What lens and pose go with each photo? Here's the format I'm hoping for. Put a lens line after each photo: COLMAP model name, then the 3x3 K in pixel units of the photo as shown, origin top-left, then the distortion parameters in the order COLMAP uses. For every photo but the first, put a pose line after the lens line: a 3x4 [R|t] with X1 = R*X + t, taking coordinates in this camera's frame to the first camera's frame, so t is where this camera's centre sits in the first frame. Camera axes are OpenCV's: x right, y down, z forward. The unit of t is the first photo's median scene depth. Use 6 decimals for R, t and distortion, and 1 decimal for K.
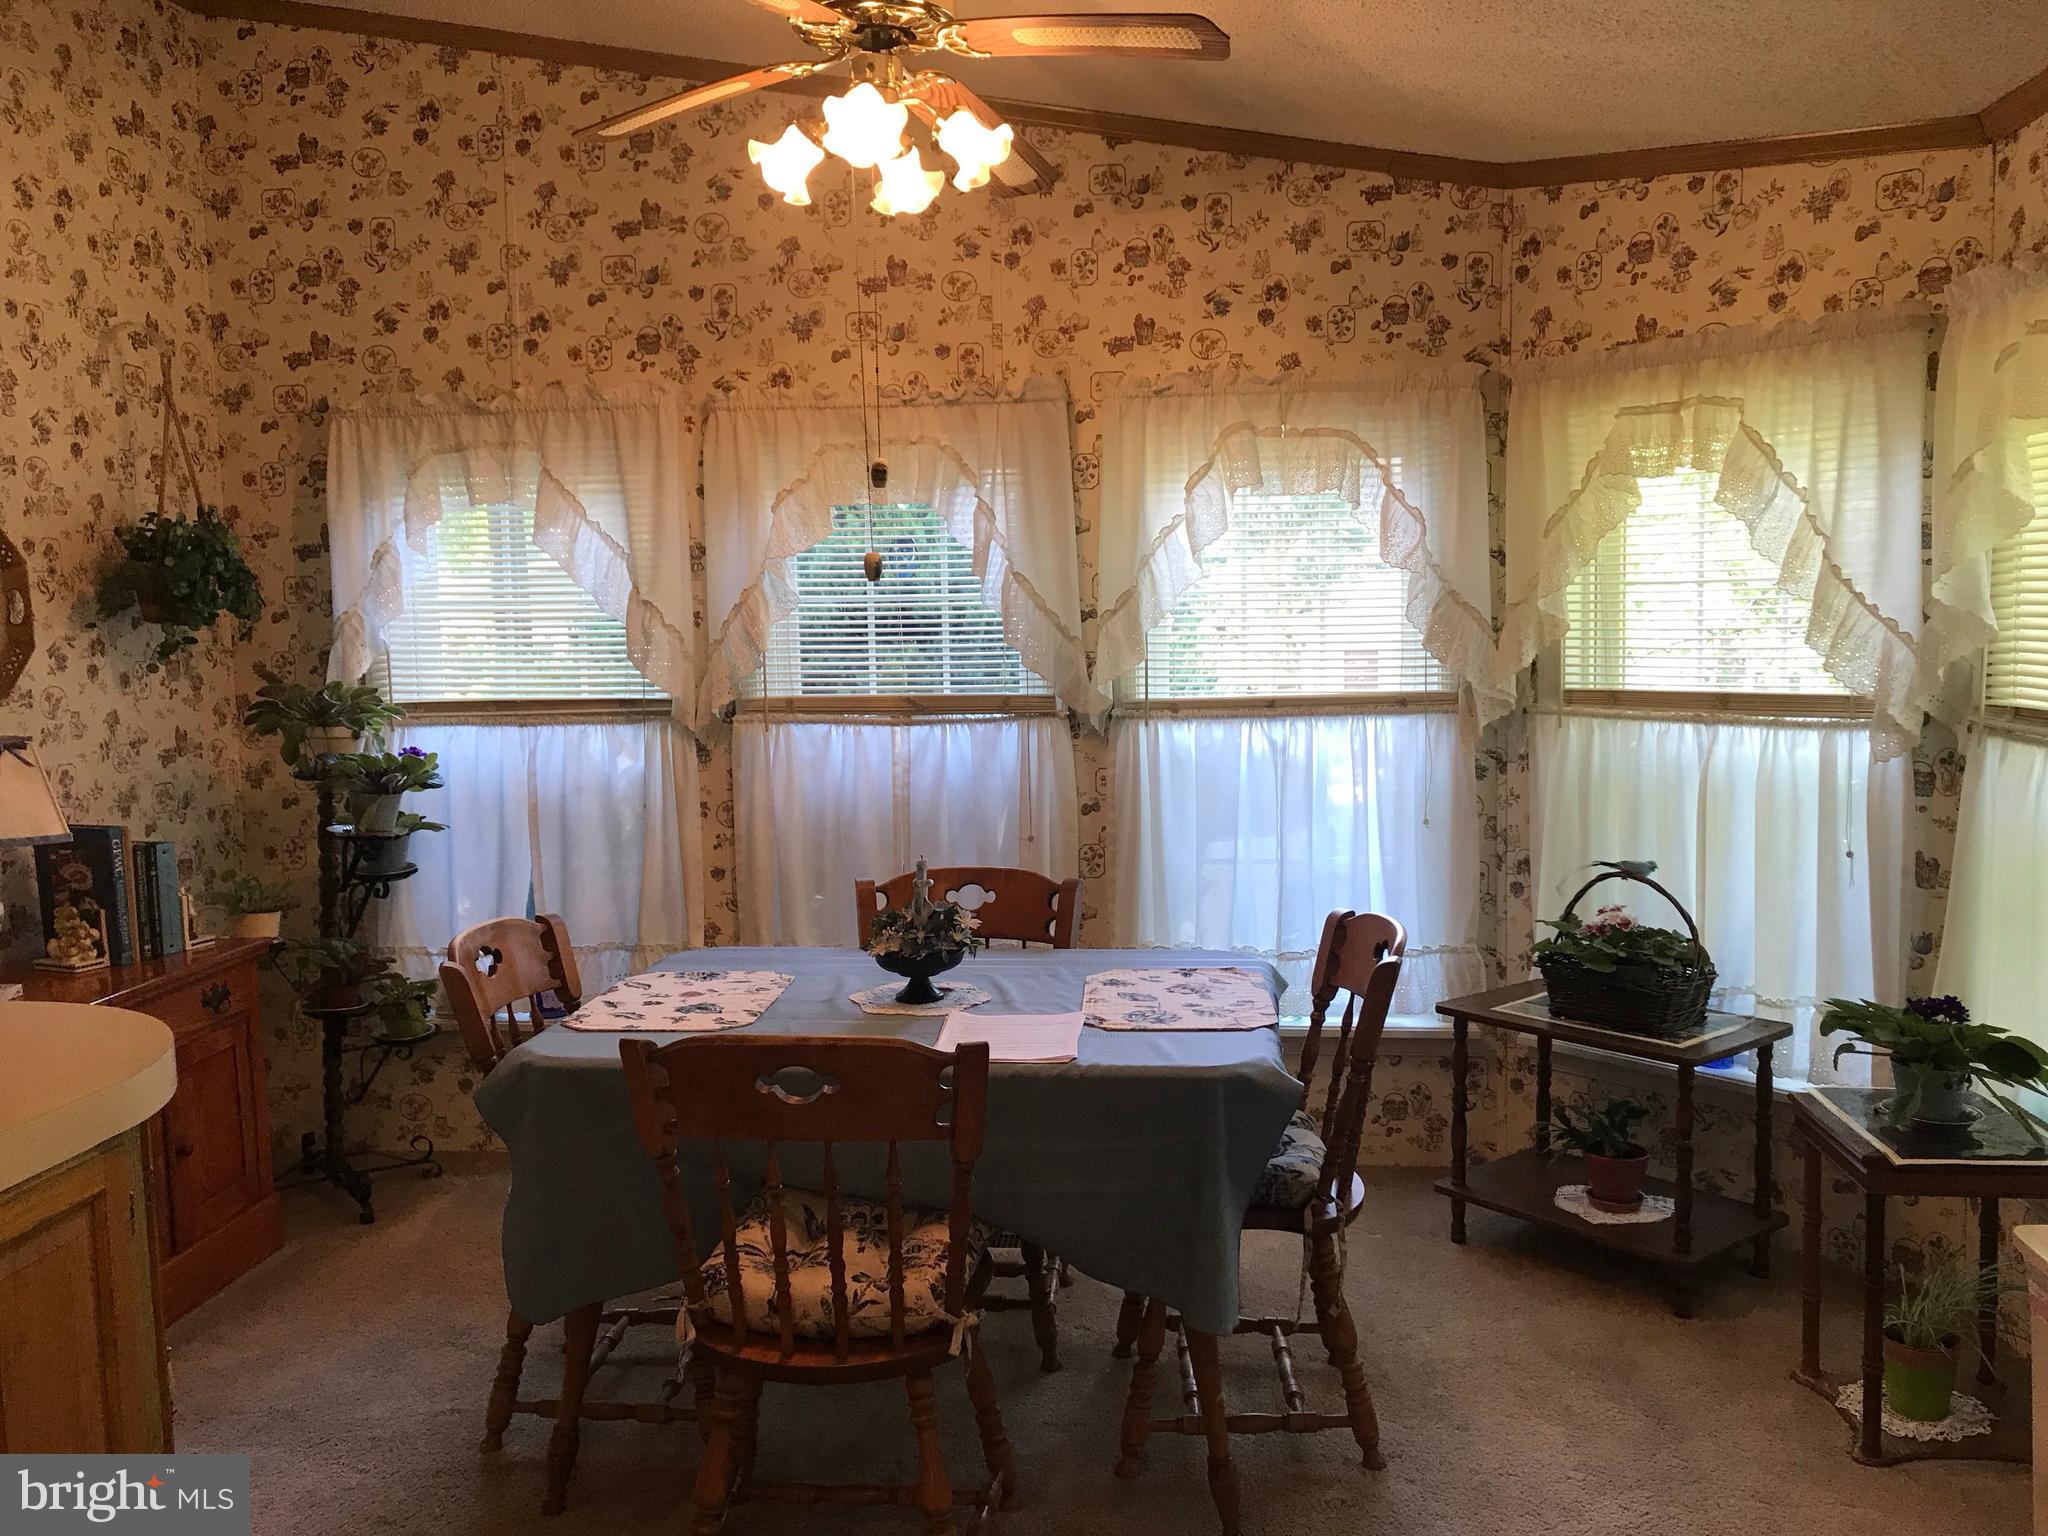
lens RADIAL K [[1679.3, 0, 1014.5], [0, 1679.3, 739.5], [0, 0, 1]] dist [0.046198, -0.050272]
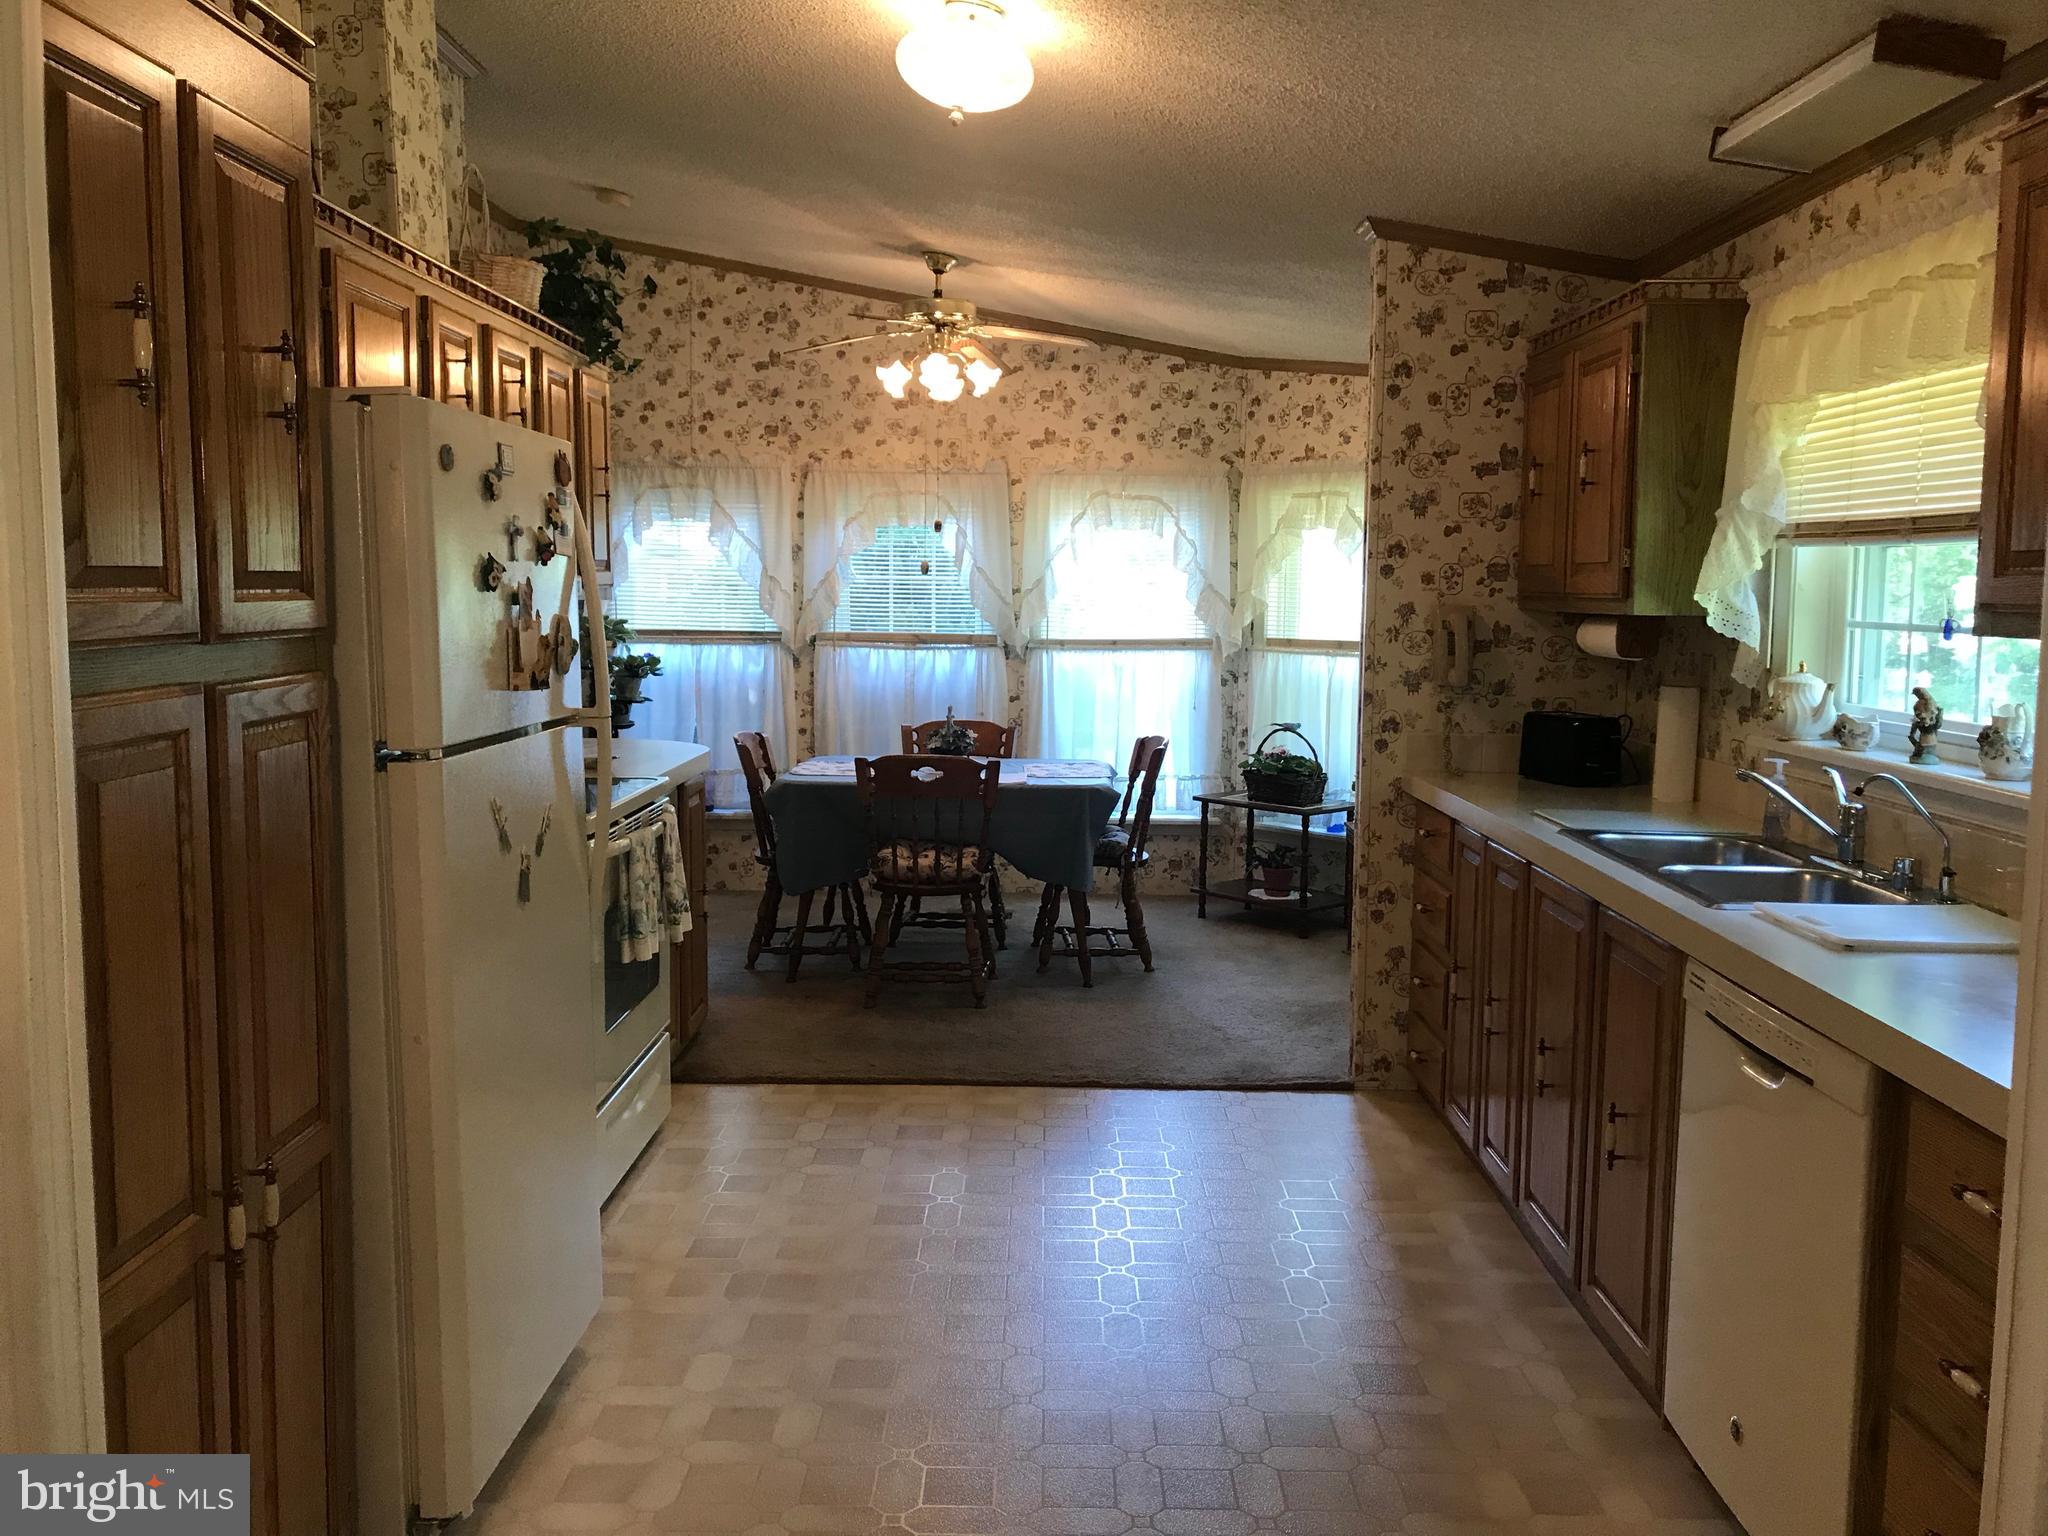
lens RADIAL K [[1679.3, 0, 1033.1], [0, 1679.3, 748.2], [0, 0, 1]] dist [0.046198, -0.050272]
pose [[0.994720, 0.018888, 0.100871, -0.118873], [-0.021595, 0.999433, 0.025817, 0.049140], [-0.100326, -0.027859, 0.994564, -0.824472]]
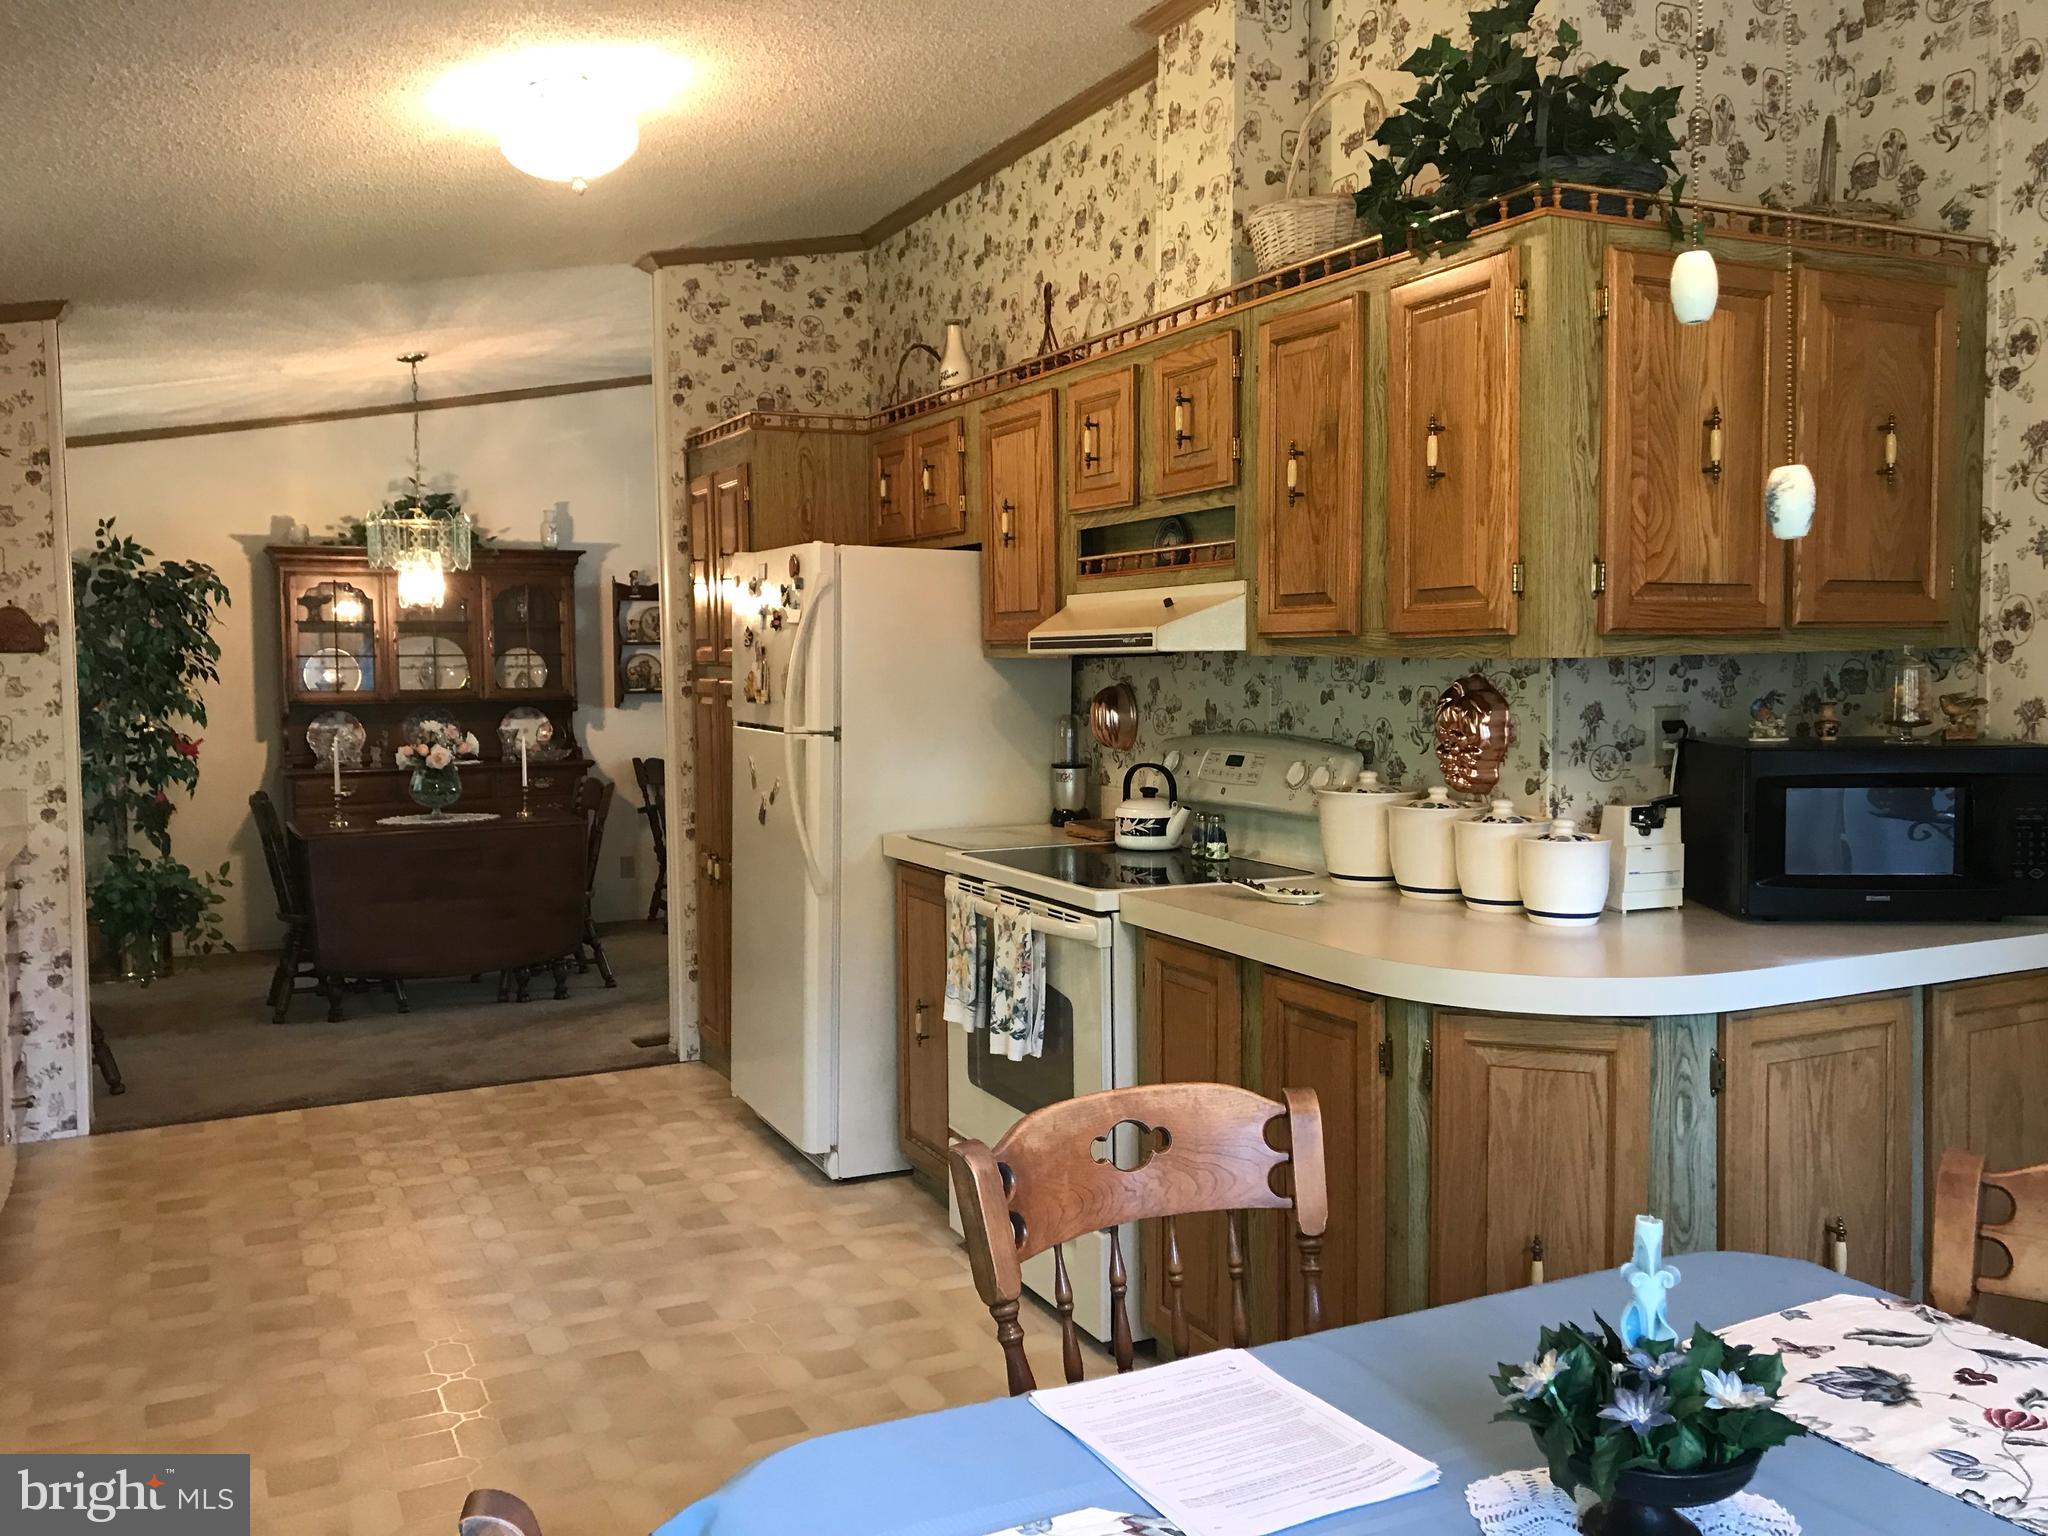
lens RADIAL K [[1679.3, 0, 1017.9], [0, 1679.3, 755.1], [0, 0, 1]] dist [0.046198, -0.050272]
pose [[-0.844797, 0.063550, -0.531300, 0.209362], [-0.008185, 0.991271, 0.131583, -0.068725], [0.535024, 0.115510, -0.836903, 0.897985]]
